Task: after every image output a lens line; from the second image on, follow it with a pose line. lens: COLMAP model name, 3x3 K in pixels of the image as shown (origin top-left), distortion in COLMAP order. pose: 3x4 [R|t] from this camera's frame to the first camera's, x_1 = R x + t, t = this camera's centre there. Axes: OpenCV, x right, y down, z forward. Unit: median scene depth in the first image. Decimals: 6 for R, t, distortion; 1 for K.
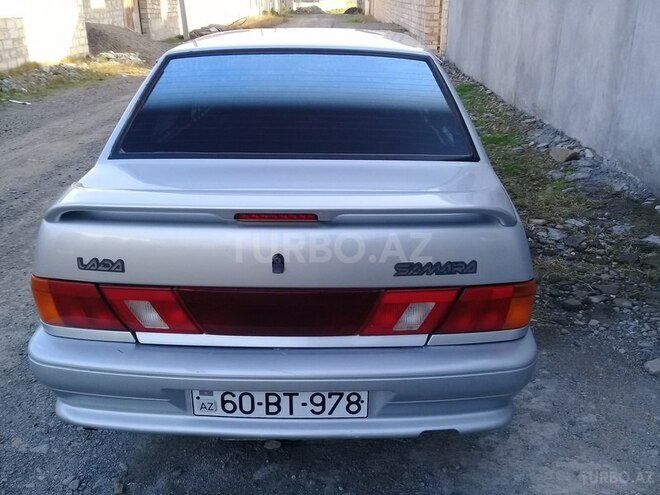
lens RADIAL K [[593.4, 0, 330.0], [0, 593.4, 247.5], [0, 0, 1]] dist [0.046485, -0.130274]
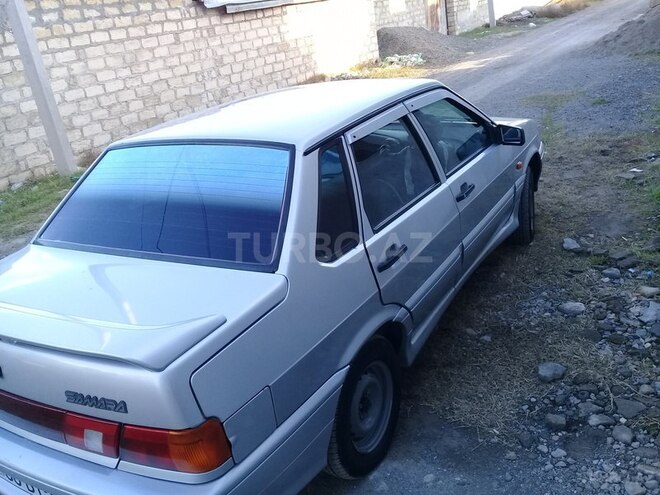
lens RADIAL K [[593.4, 0, 330.0], [0, 593.4, 247.5], [0, 0, 1]] dist [0.046485, -0.130274]
pose [[0.856840, 0.062630, -0.511765, 0.092802], [-0.048221, 0.997978, 0.041398, -0.026195], [0.513323, -0.010794, 0.858127, 0.029593]]
